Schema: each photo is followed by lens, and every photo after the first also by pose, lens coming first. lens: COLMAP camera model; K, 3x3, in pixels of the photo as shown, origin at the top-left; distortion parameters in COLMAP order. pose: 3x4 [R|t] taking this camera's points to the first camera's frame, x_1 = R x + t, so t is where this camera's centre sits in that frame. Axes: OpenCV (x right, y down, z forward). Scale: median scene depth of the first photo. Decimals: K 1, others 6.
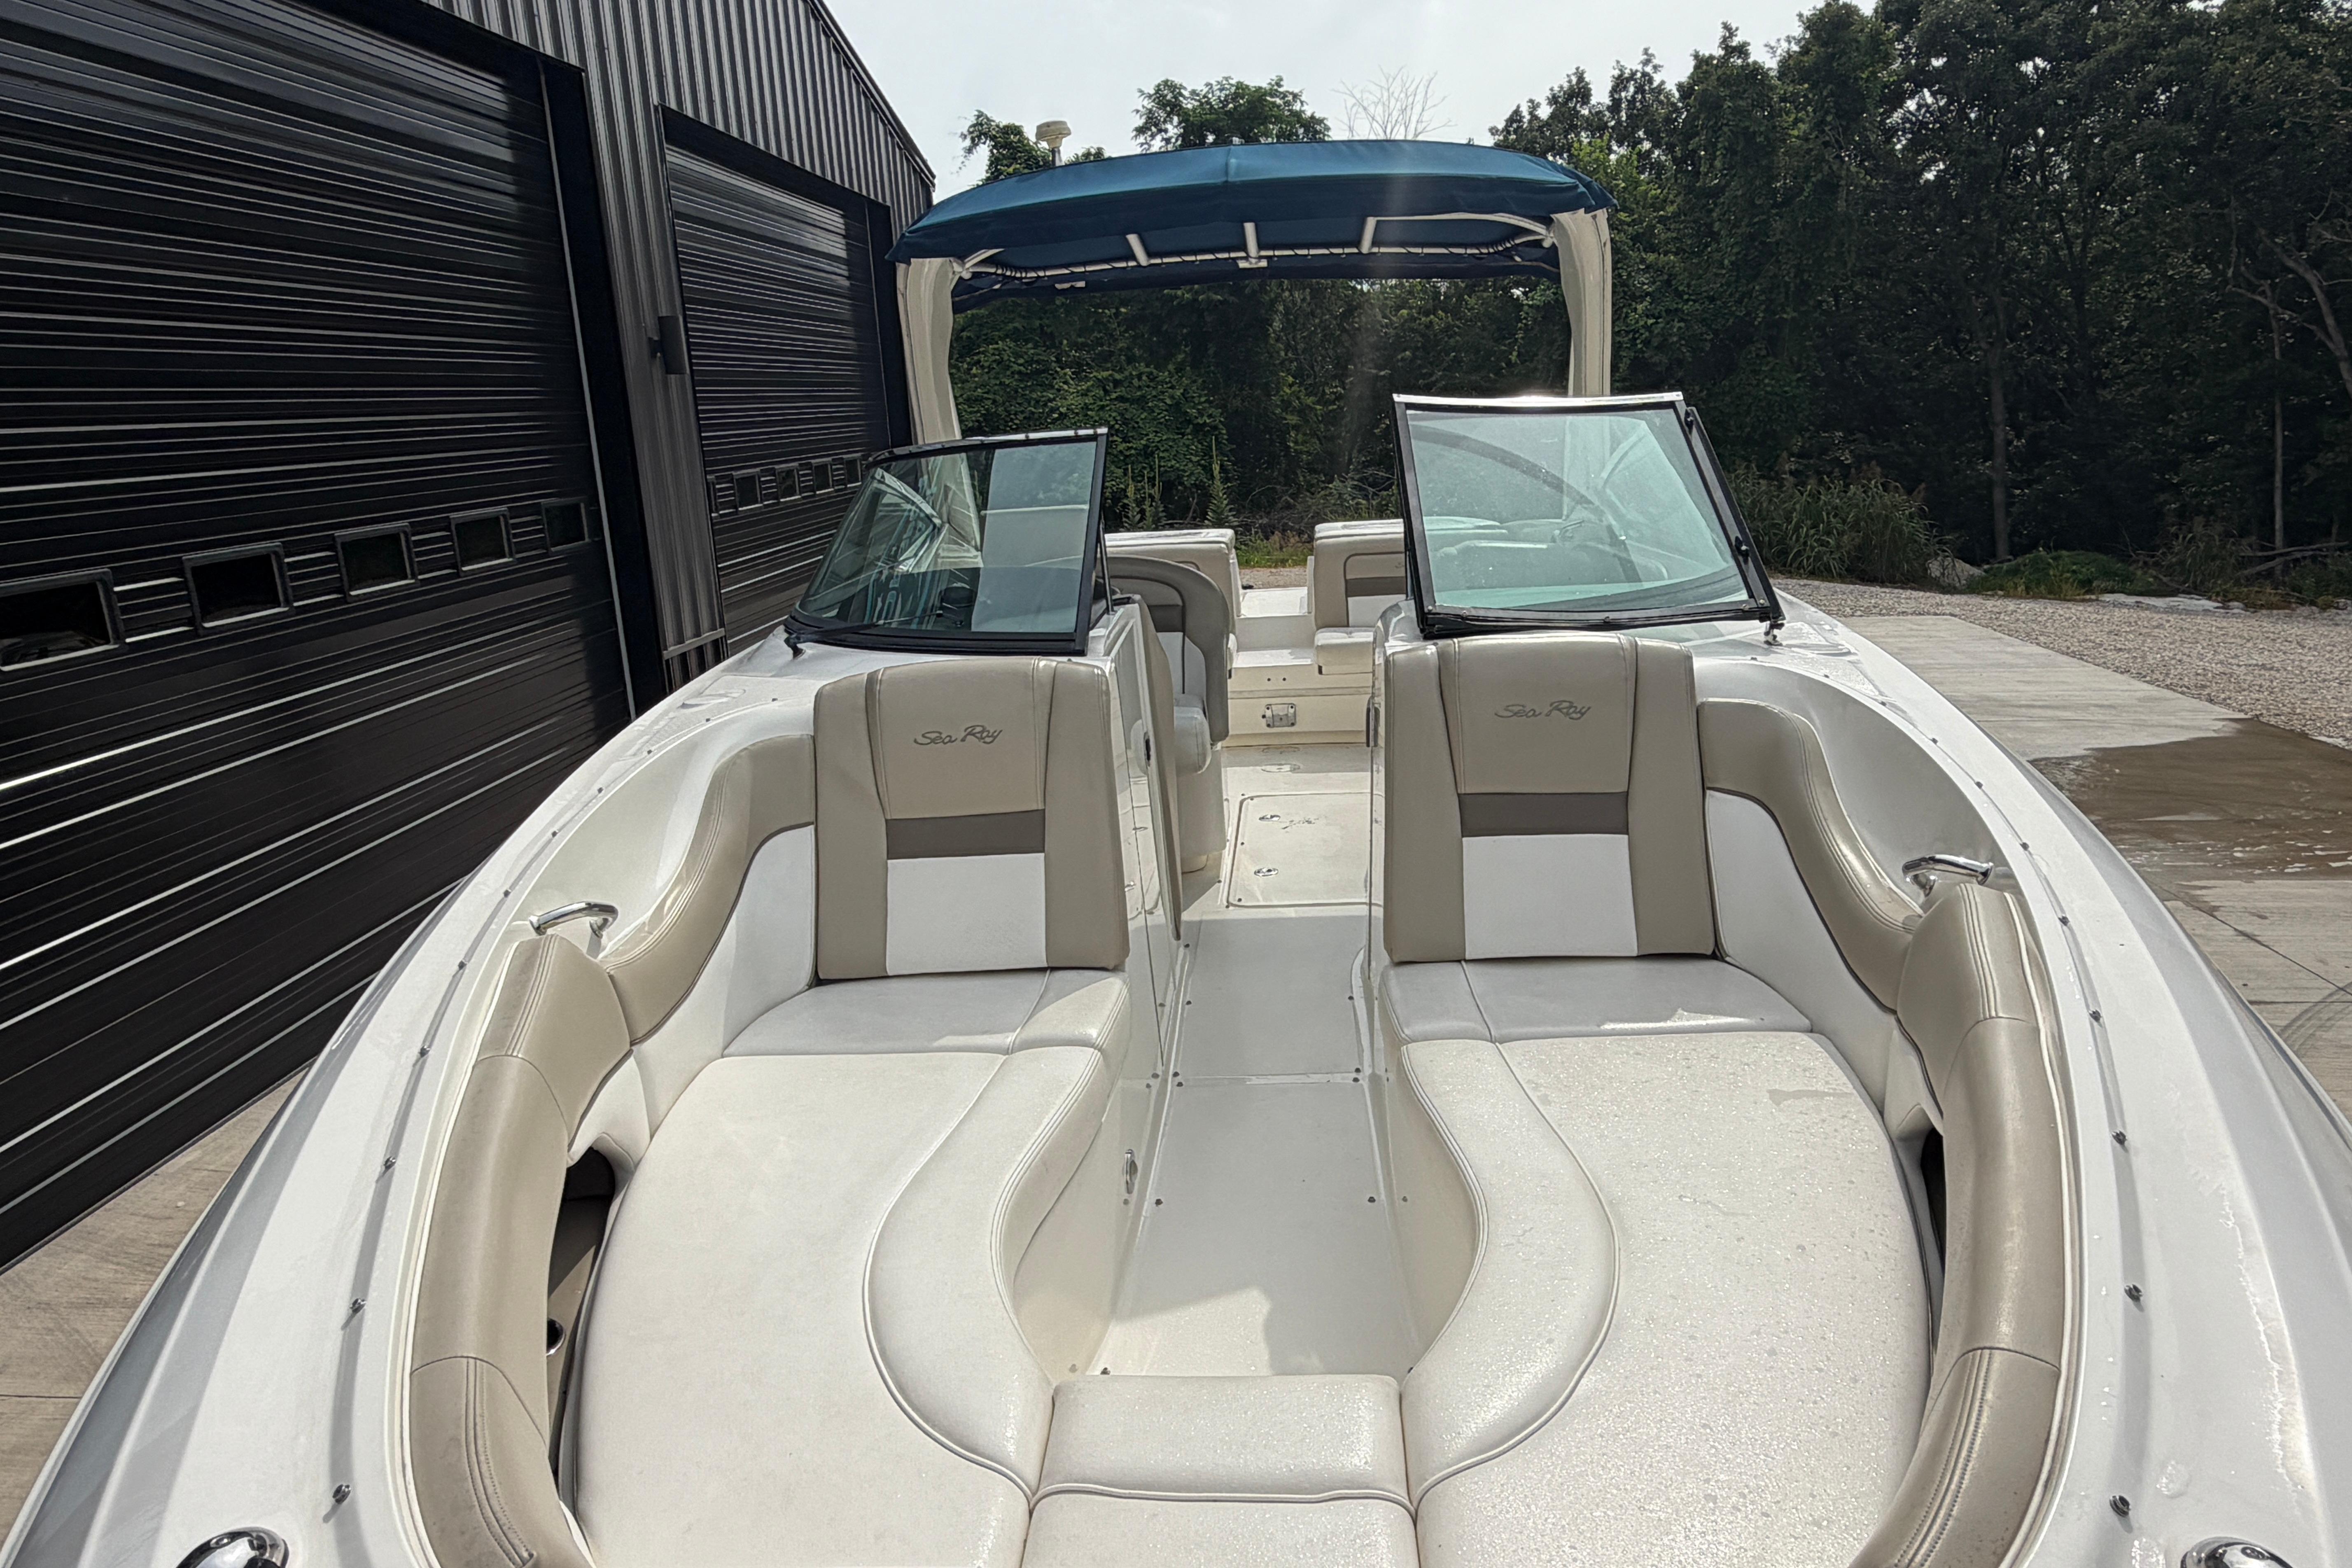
lens RADIAL K [[1490.9, 0, 1177.9], [0, 1490.9, 790.5], [0, 0, 1]] dist [-0.008187, 0.001654]
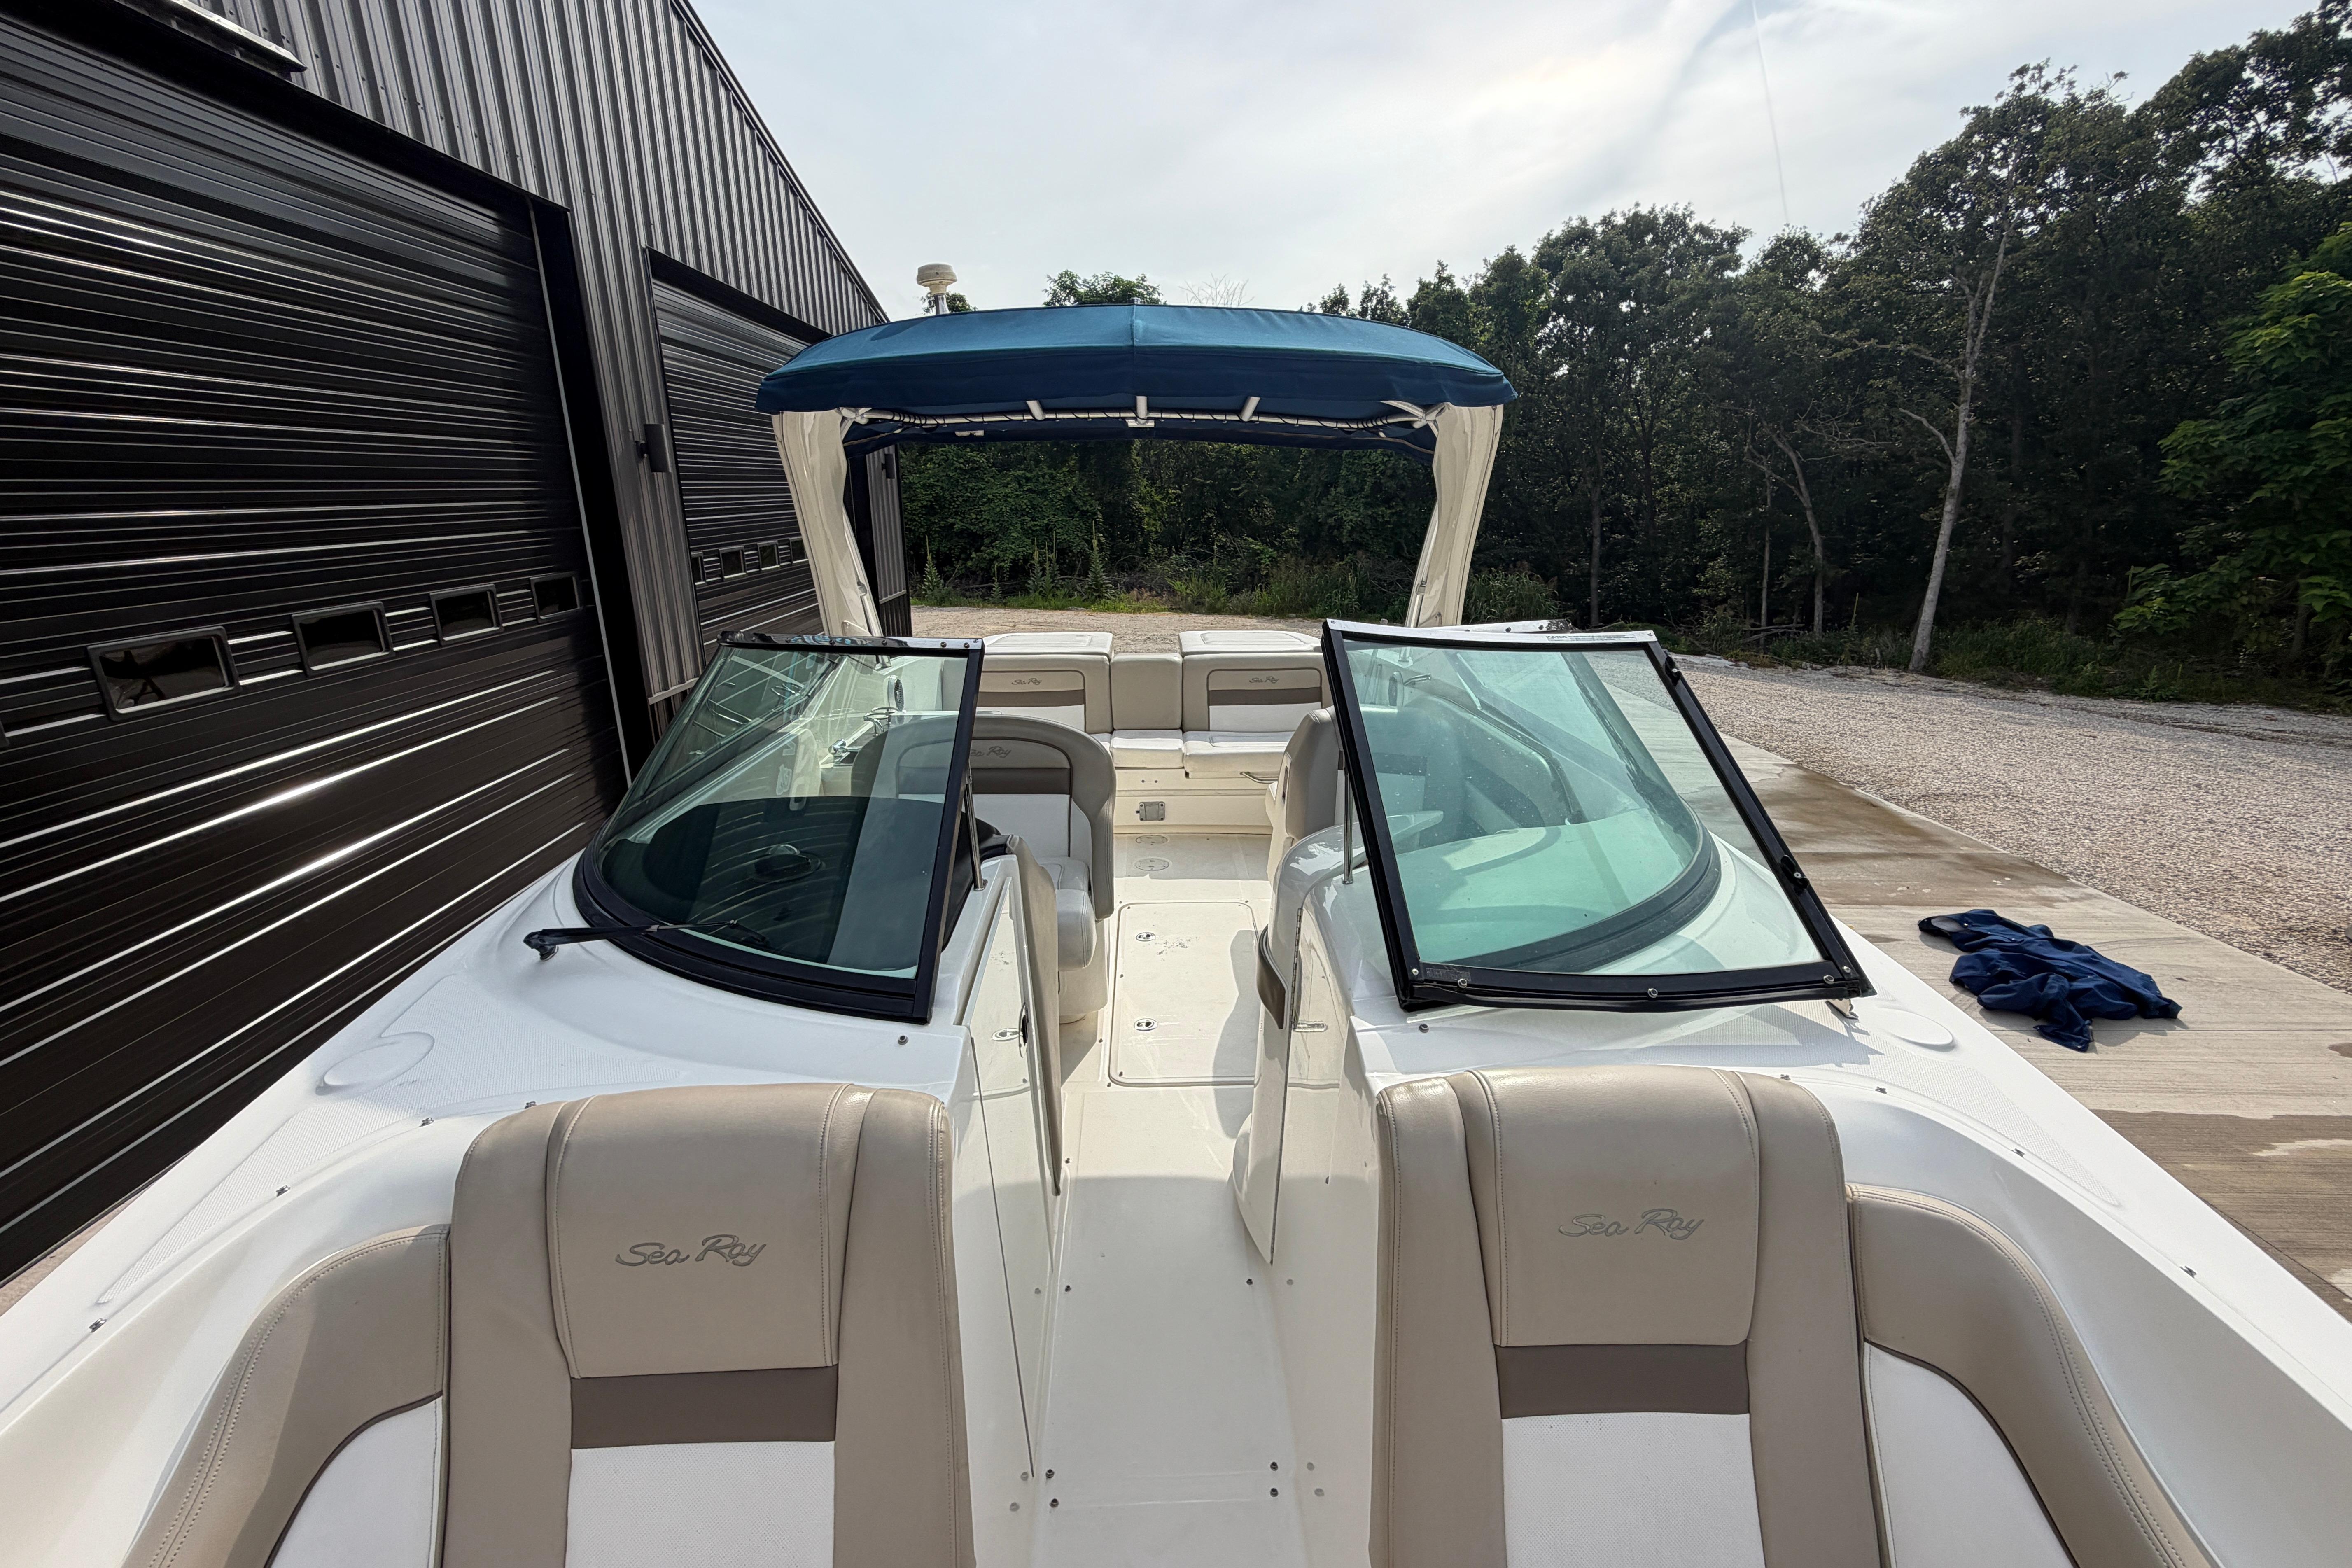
lens RADIAL K [[950.8, 0, 1174.0], [0, 950.8, 785.3], [0, 0, 1]] dist [-0.005784, 0.000721]
pose [[0.993215, 0.018574, 0.114797, -0.000072], [-0.023738, 0.998759, 0.043779, -0.023123], [-0.113841, -0.046207, 0.992424, 0.056743]]
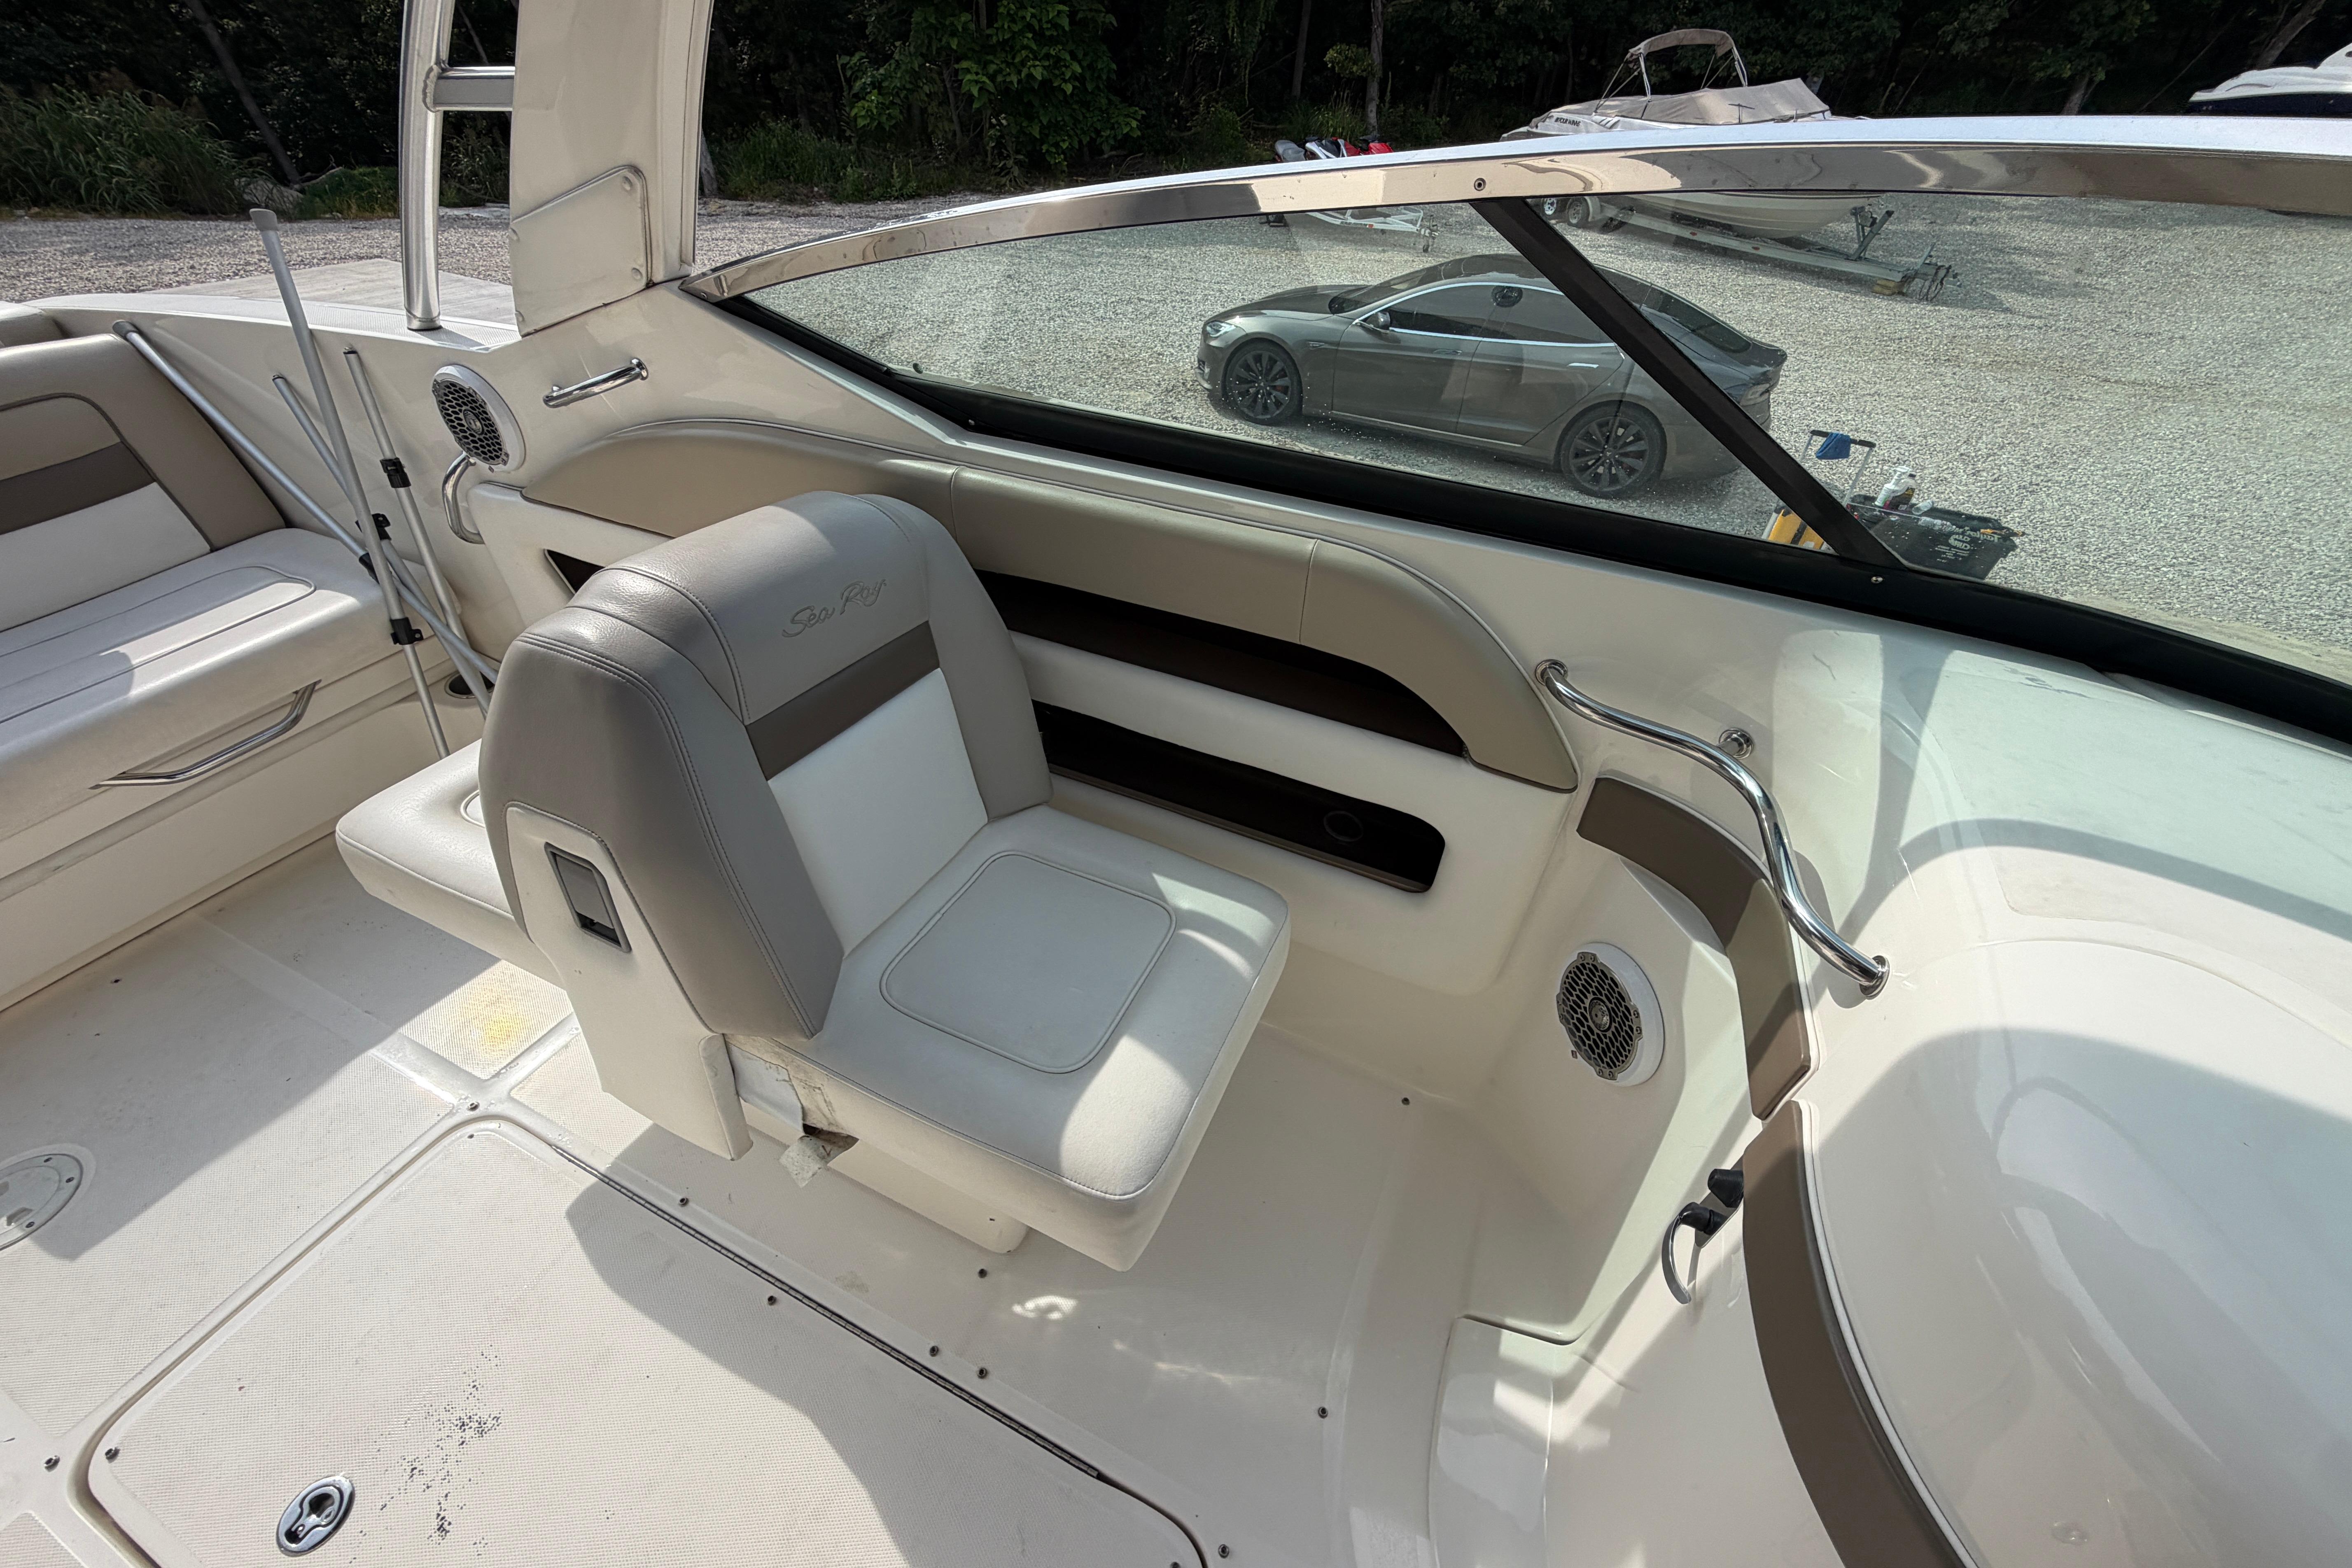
lens RADIAL K [[950.8, 0, 1192.2], [0, 950.8, 787.7], [0, 0, 1]] dist [-0.005784, 0.000721]
pose [[0.351436, -0.547311, 0.759568, 0.011664], [0.174669, 0.835406, 0.521141, -0.036374], [-0.919774, -0.050474, 0.389190, 0.141892]]
